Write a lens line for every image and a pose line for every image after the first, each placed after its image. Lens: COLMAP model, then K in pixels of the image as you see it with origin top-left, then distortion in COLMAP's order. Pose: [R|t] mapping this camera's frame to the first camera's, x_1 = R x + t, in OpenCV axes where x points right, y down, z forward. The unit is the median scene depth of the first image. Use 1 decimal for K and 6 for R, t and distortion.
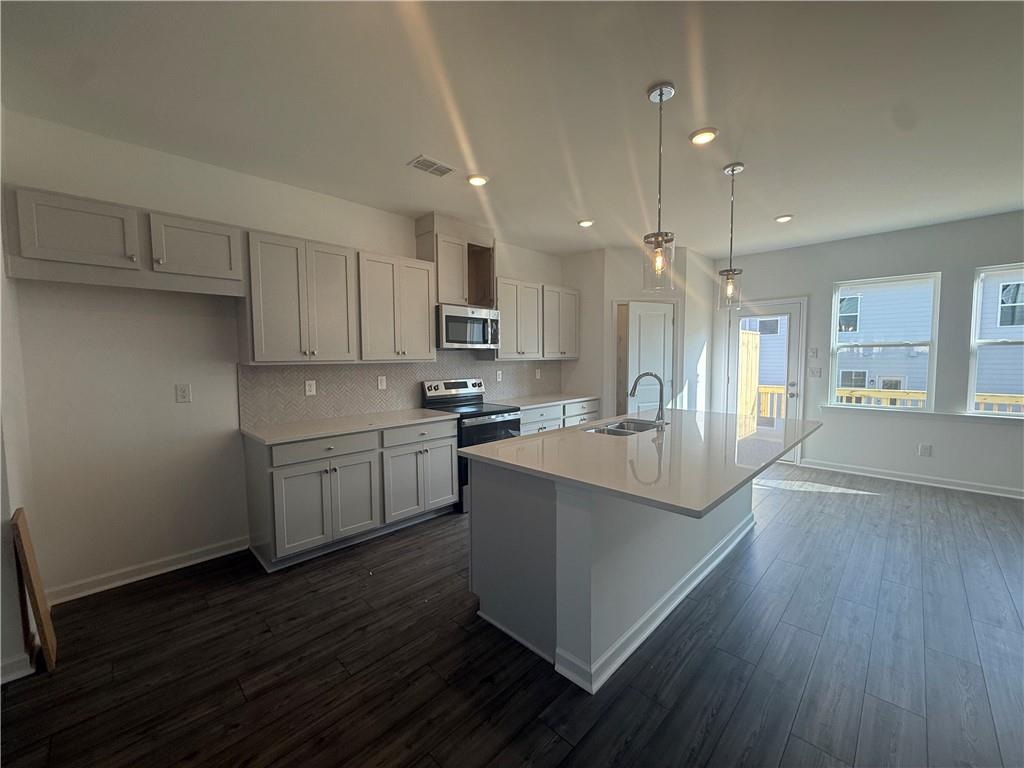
lens RADIAL K [[407.3, 0, 509.3], [0, 407.3, 384.7], [0, 0, 1]] dist [0.000646, -0.000016]
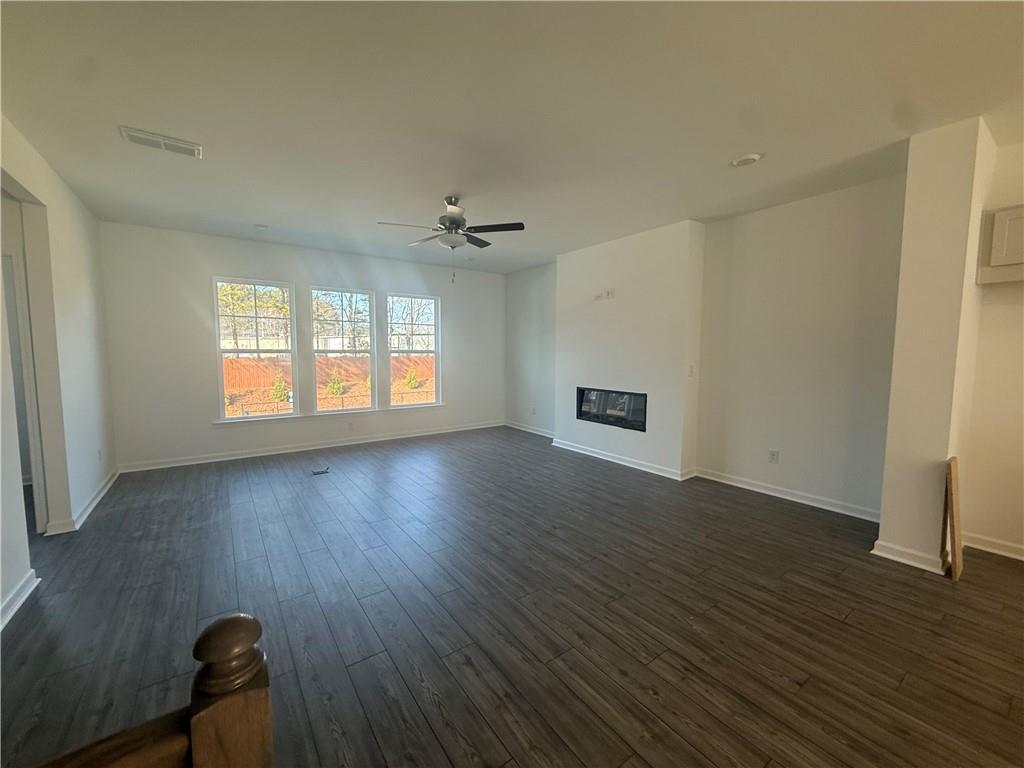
lens RADIAL K [[407.3, 0, 509.0], [0, 407.3, 382.9], [0, 0, 1]] dist [0.000646, -0.000016]
pose [[-0.160217, 0.085798, -0.983346, 0.323683], [-0.064172, 0.993202, 0.097114, 0.018482], [0.984994, 0.078663, -0.153622, -0.251225]]
